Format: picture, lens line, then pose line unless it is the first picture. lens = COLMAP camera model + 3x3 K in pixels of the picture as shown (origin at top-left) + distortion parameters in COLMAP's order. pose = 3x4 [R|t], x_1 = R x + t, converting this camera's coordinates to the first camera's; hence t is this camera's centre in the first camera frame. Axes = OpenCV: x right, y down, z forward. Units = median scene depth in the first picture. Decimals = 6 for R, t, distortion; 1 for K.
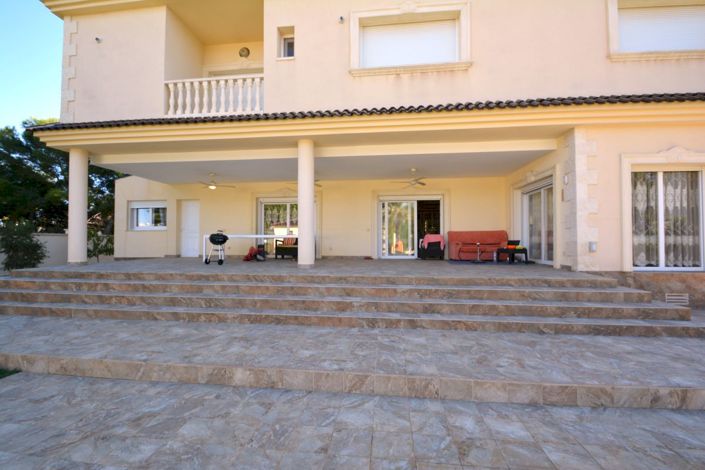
lens RADIAL K [[307.1, 0, 348.7], [0, 307.1, 236.4], [0, 0, 1]] dist [-0.002876, -0.006186]
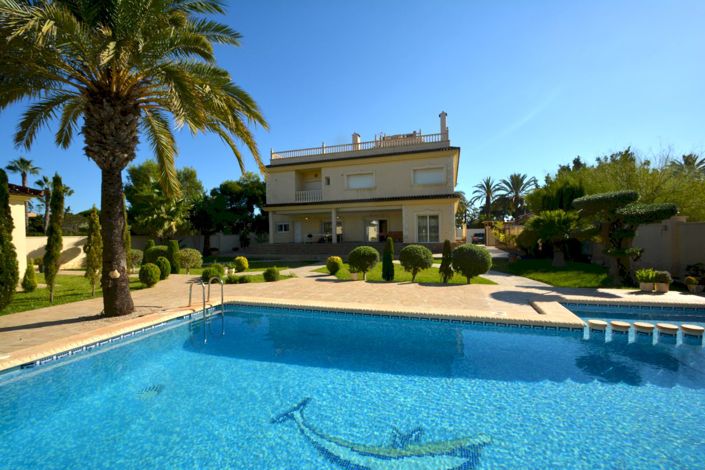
lens RADIAL K [[307.1, 0, 348.4], [0, 307.1, 233.3], [0, 0, 1]] dist [-0.002876, -0.006186]
pose [[0.978321, -0.021904, -0.205931, 0.815180], [0.026893, 0.999408, 0.021458, -0.101322], [0.205339, -0.026531, 0.978331, -2.650730]]
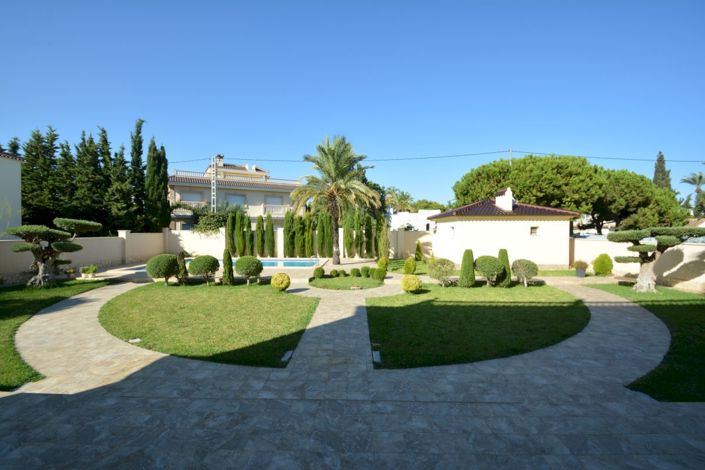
lens RADIAL K [[307.1, 0, 353.0], [0, 307.1, 233.0], [0, 0, 1]] dist [-0.002876, -0.006186]
pose [[-0.994201, -0.001624, -0.107525, 0.156045], [-0.001404, 0.999997, -0.002119, -0.188805], [0.107528, -0.001956, -0.994200, 1.850295]]
